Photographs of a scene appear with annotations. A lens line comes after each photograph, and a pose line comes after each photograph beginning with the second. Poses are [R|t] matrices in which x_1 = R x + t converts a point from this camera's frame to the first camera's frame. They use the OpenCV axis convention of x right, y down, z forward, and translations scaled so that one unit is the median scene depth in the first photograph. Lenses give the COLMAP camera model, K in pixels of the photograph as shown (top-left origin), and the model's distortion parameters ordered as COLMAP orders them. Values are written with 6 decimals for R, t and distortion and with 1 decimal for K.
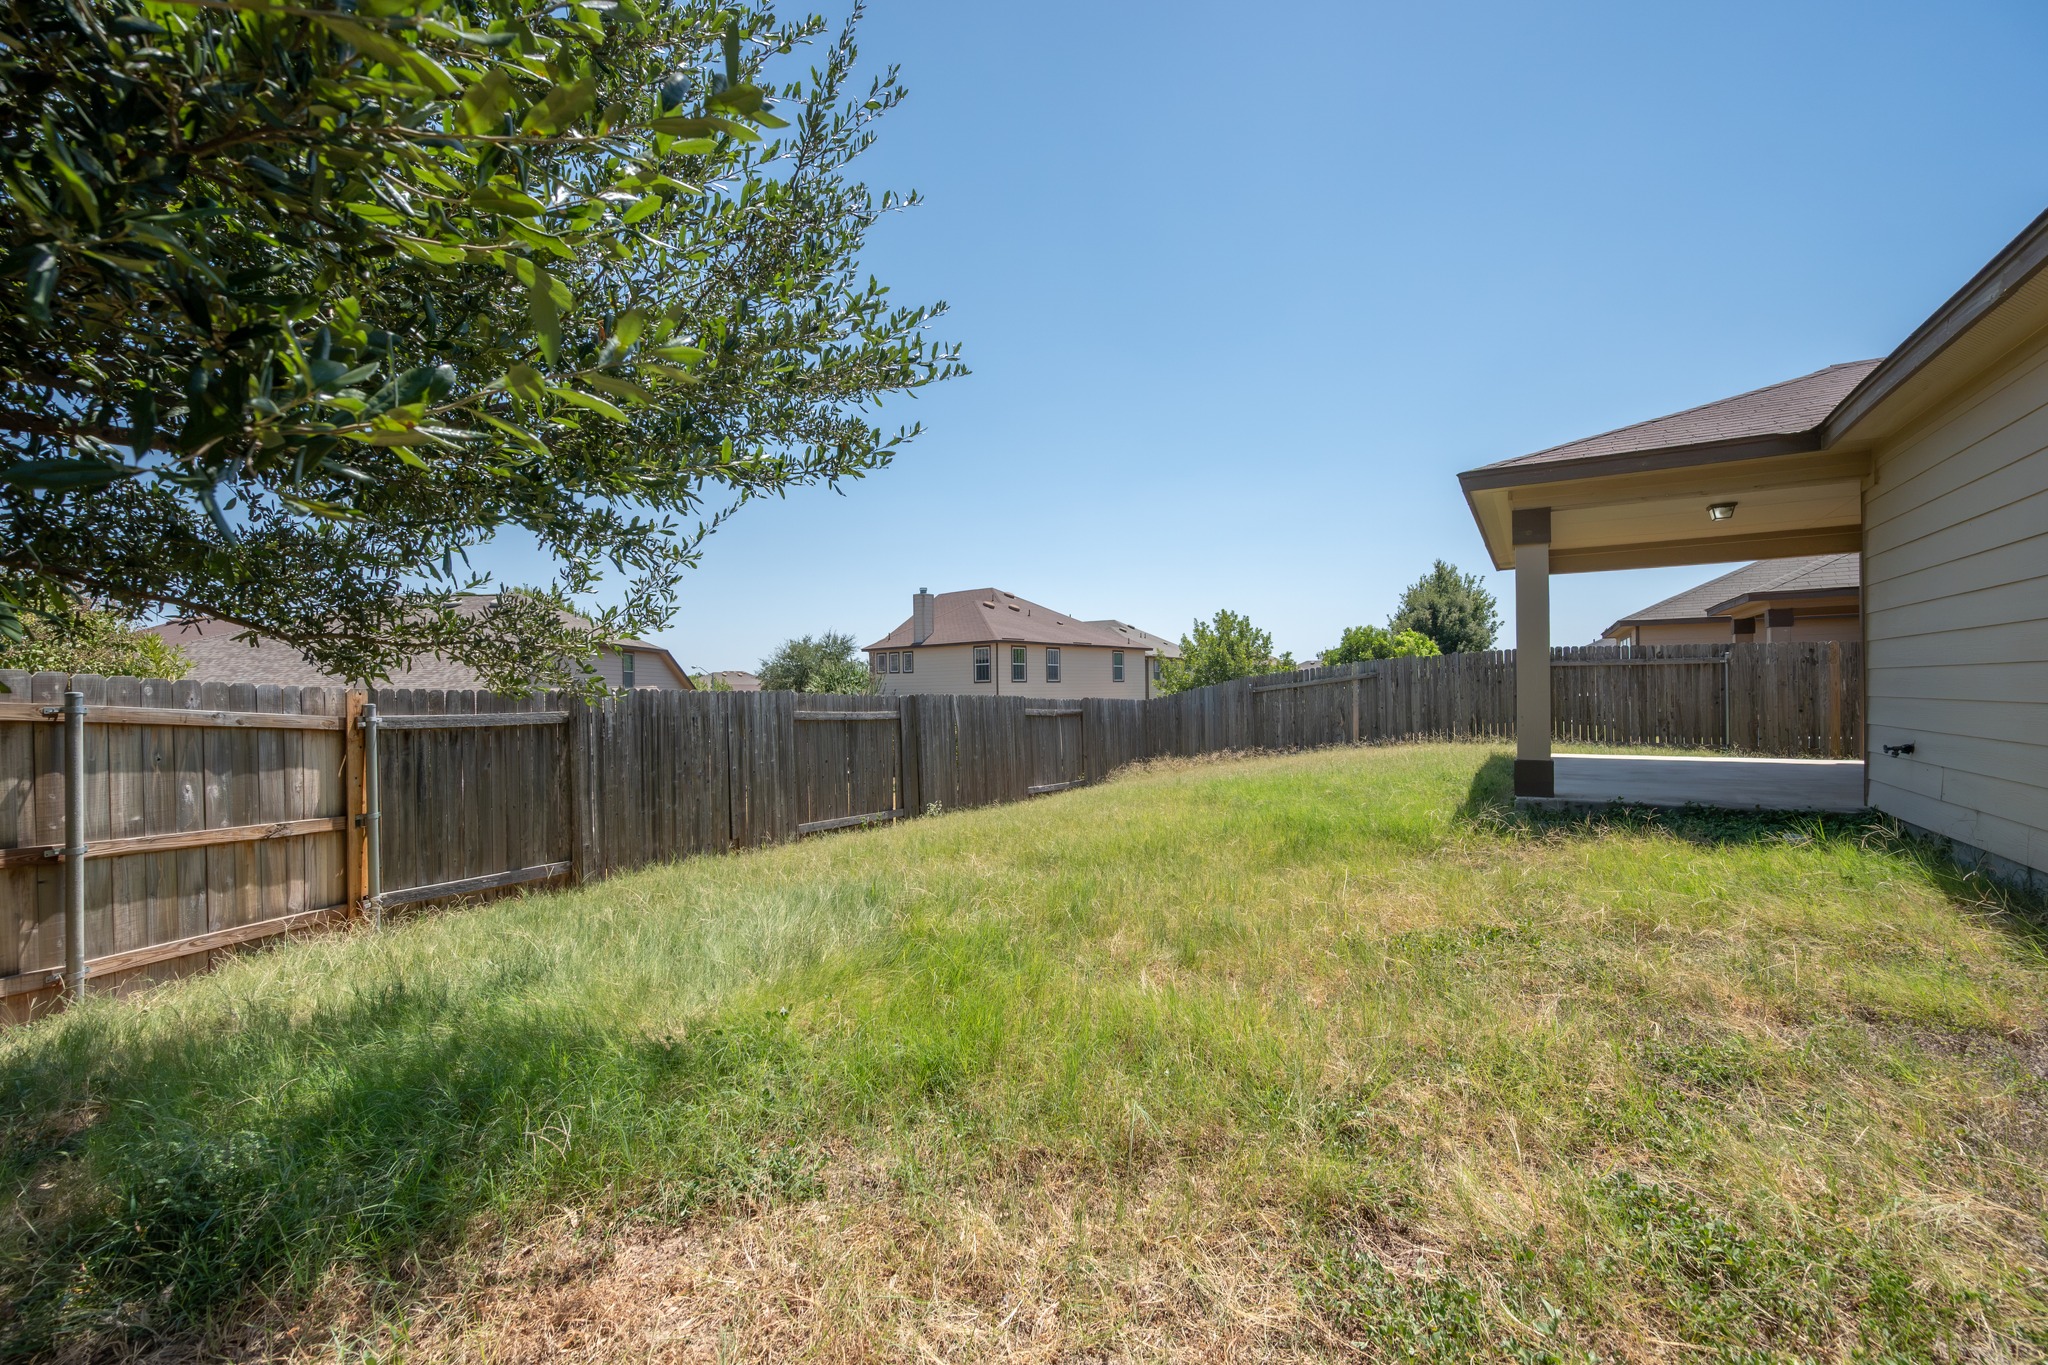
lens RADIAL K [[827.5, 0, 995.4], [0, 827.5, 685.8], [0, 0, 1]] dist [0.041296, -0.018205]
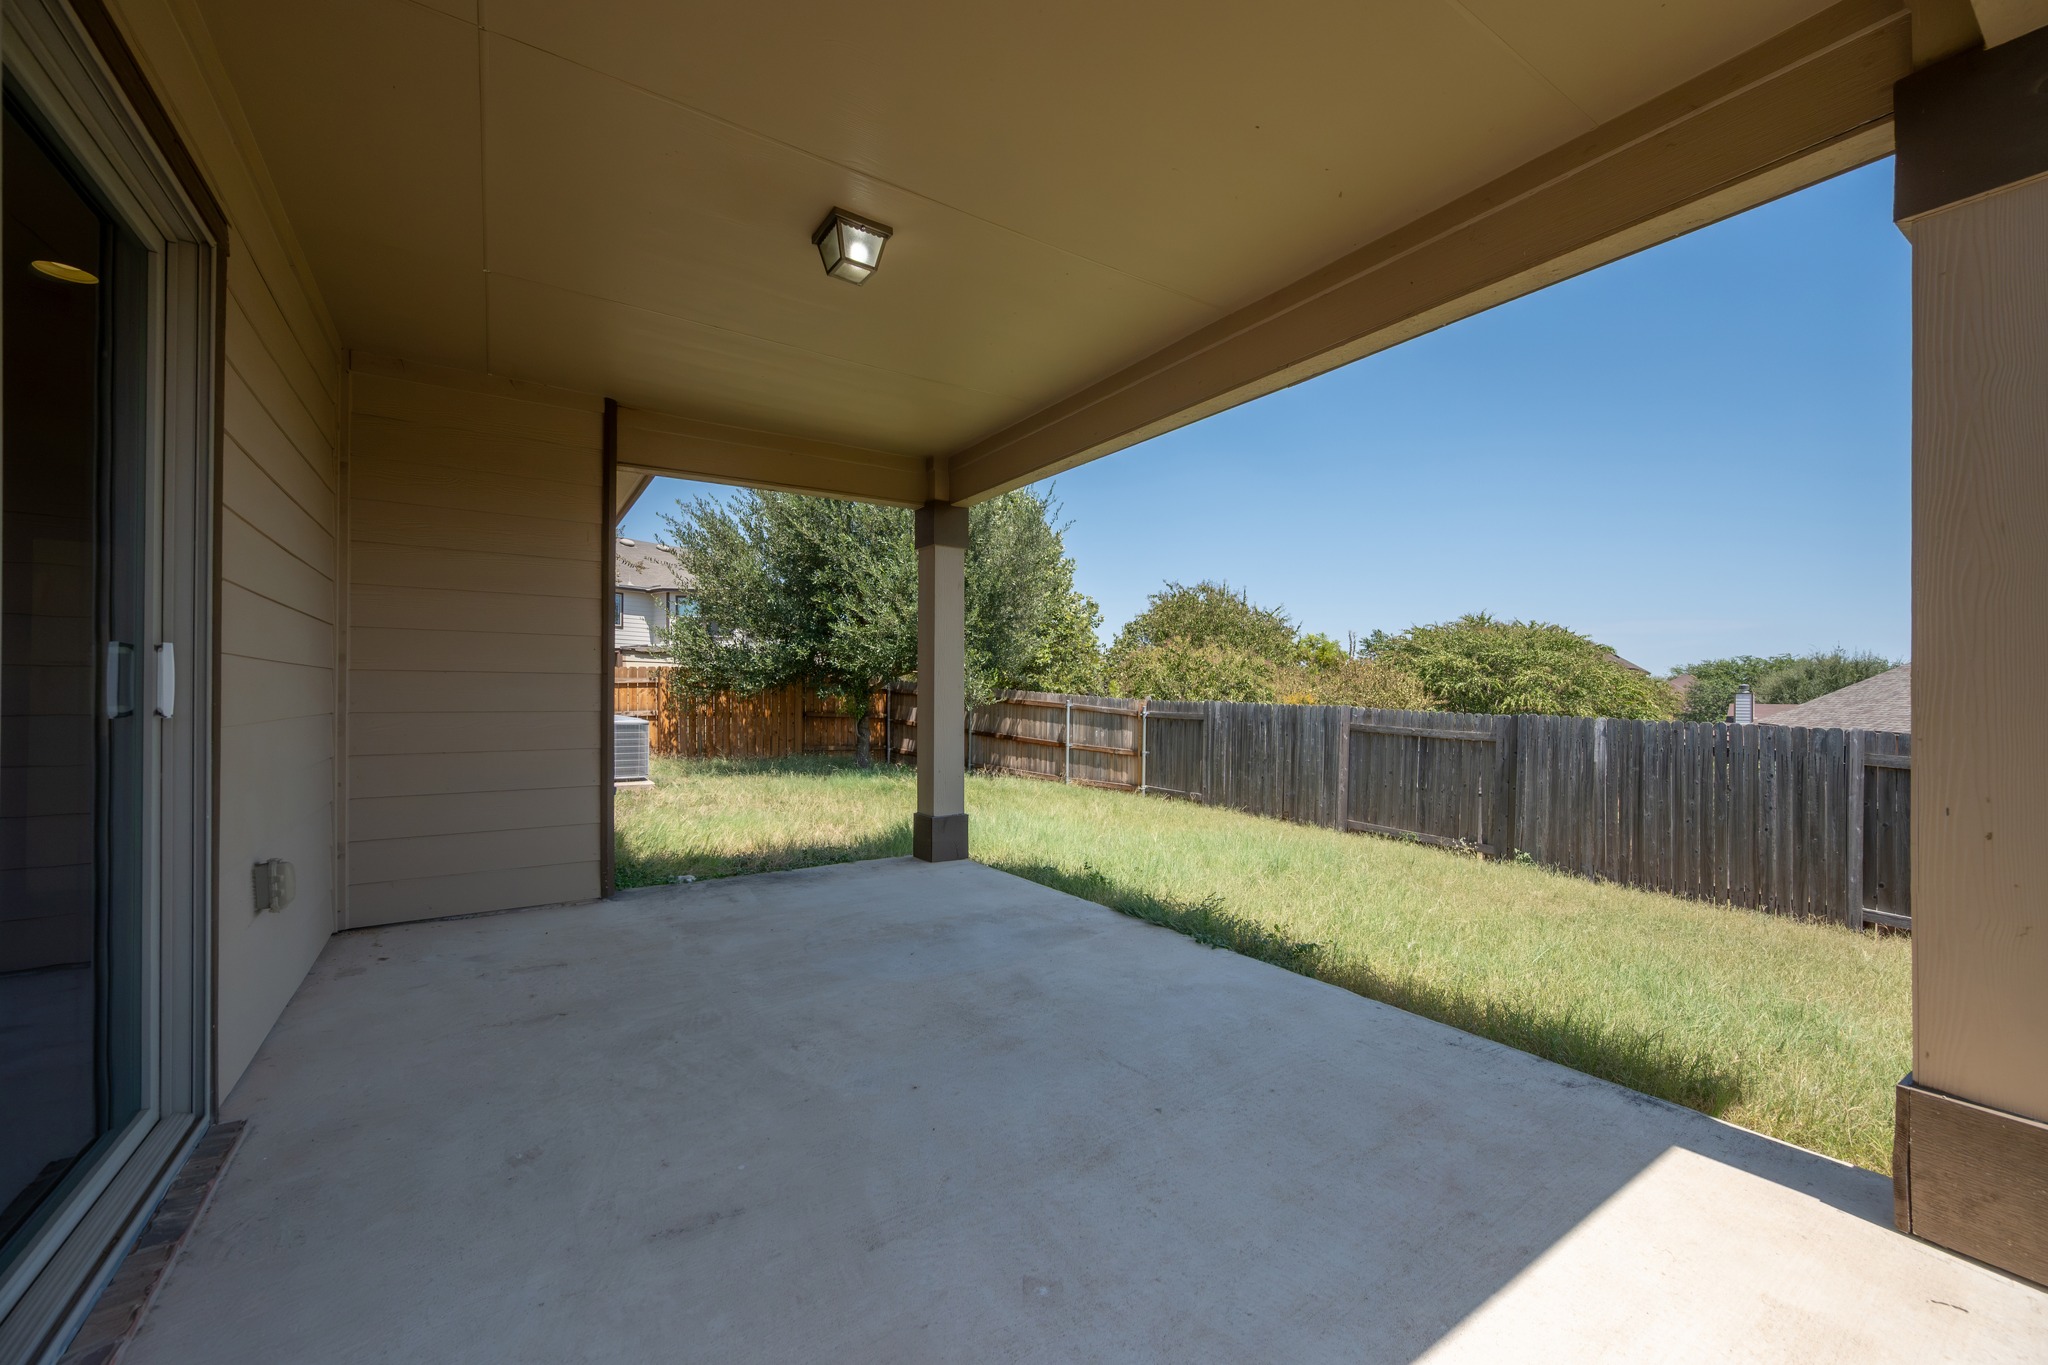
lens RADIAL K [[827.5, 0, 995.4], [0, 827.5, 685.8], [0, 0, 1]] dist [0.041296, -0.018205]
pose [[-0.390838, 0.004965, -0.920446, 1.596070], [0.004411, 0.999984, 0.003521, -0.044711], [0.920449, -0.002684, -0.390854, 1.531609]]
